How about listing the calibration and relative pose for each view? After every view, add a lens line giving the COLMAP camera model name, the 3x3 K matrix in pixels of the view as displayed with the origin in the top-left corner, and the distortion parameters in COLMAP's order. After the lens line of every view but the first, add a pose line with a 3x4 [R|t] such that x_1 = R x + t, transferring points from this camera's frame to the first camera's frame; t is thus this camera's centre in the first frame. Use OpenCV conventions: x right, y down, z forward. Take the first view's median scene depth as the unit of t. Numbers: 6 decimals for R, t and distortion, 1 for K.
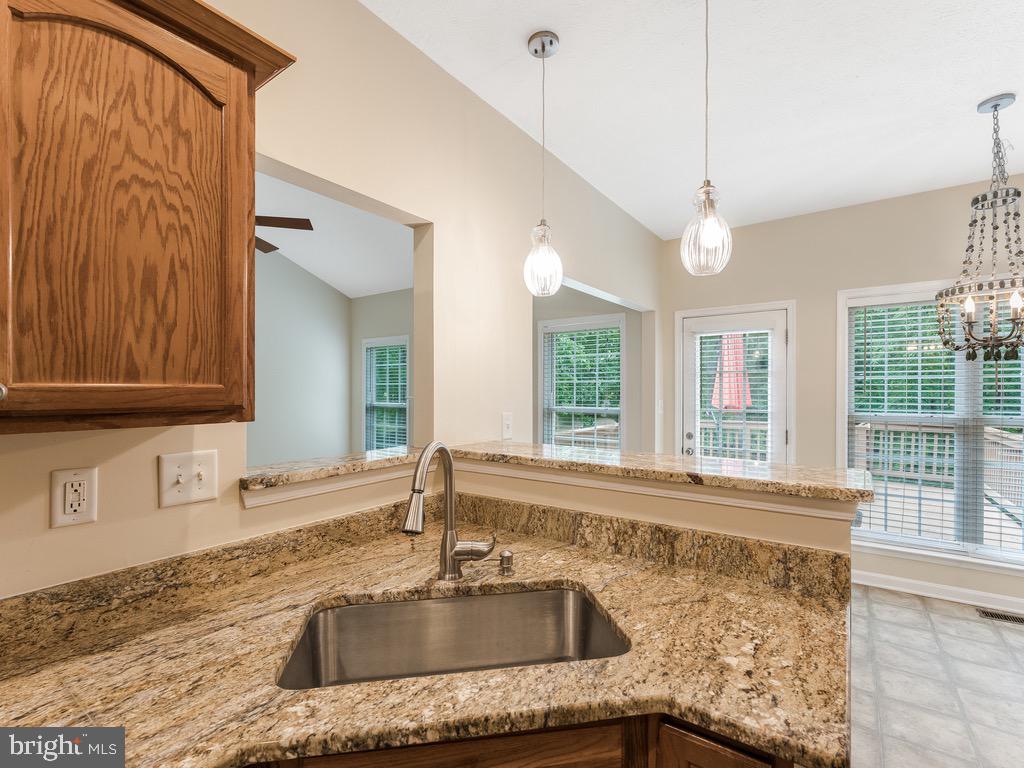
lens RADIAL K [[476.6, 0, 513.1], [0, 476.6, 391.8], [0, 0, 1]] dist [-0.001129, 0.000150]
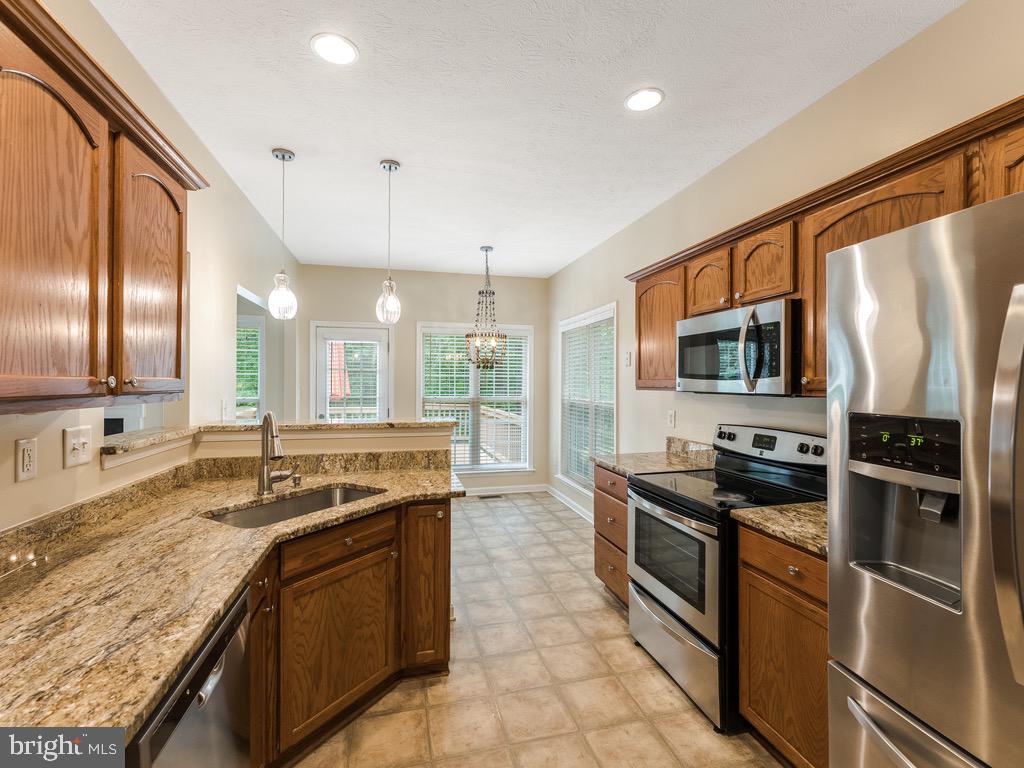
lens RADIAL K [[463.0, 0, 512.0], [0, 463.0, 384.0], [0, 0, 1]] dist [0.000102, 0.000260]
pose [[0.646479, 0.001888, 0.762929, -0.974684], [-0.001167, 0.999998, -0.001486, 0.007552], [-0.762931, 0.000071, 0.646480, -0.843868]]
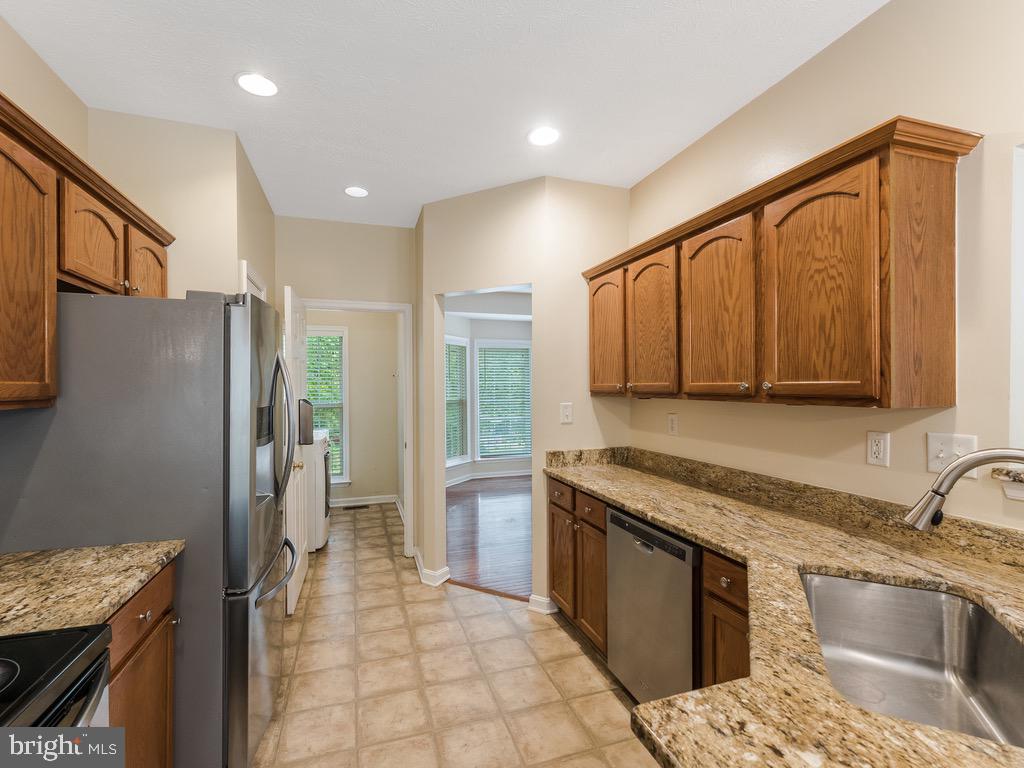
lens RADIAL K [[463.0, 0, 512.0], [0, 463.0, 384.0], [0, 0, 1]] dist [0.000102, 0.000260]
pose [[-0.585930, 0.003145, -0.810355, 1.074619], [0.004490, 0.999990, 0.000634, -0.011146], [0.810349, -0.003267, -0.585939, 0.863321]]
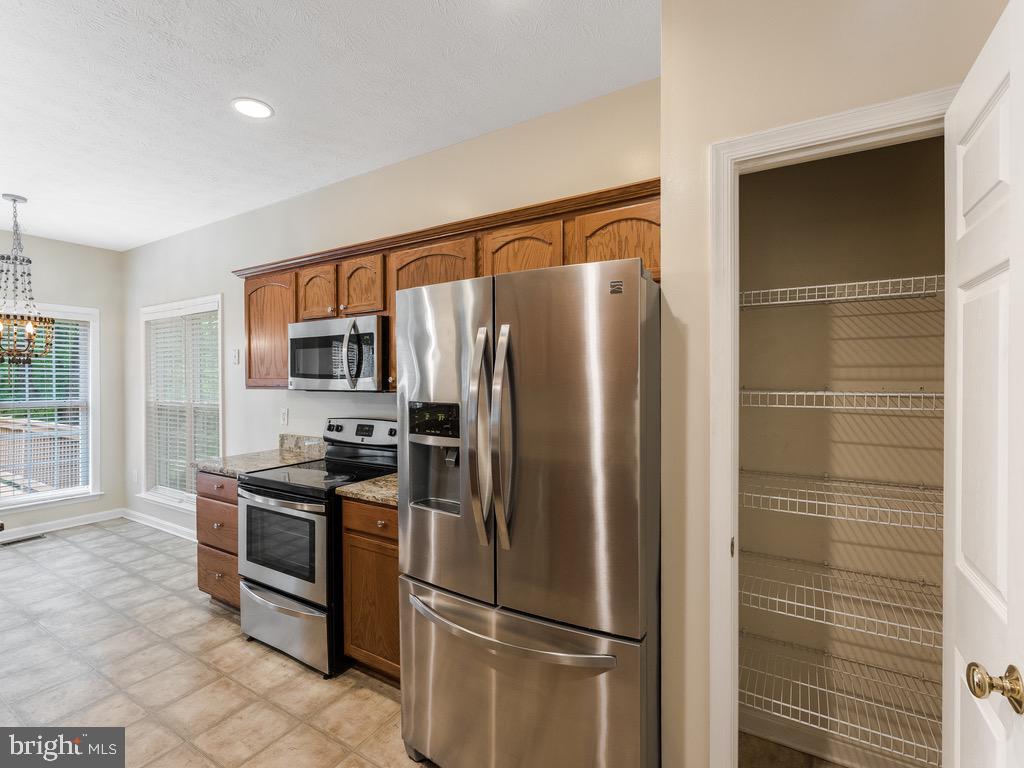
lens RADIAL K [[463.0, 0, 512.0], [0, 463.0, 384.0], [0, 0, 1]] dist [0.000102, 0.000260]
pose [[-0.082267, -0.003460, 0.996604, -1.230741], [0.006191, 0.999973, 0.003982, 0.006730], [-0.996591, 0.006497, -0.082243, -0.957309]]
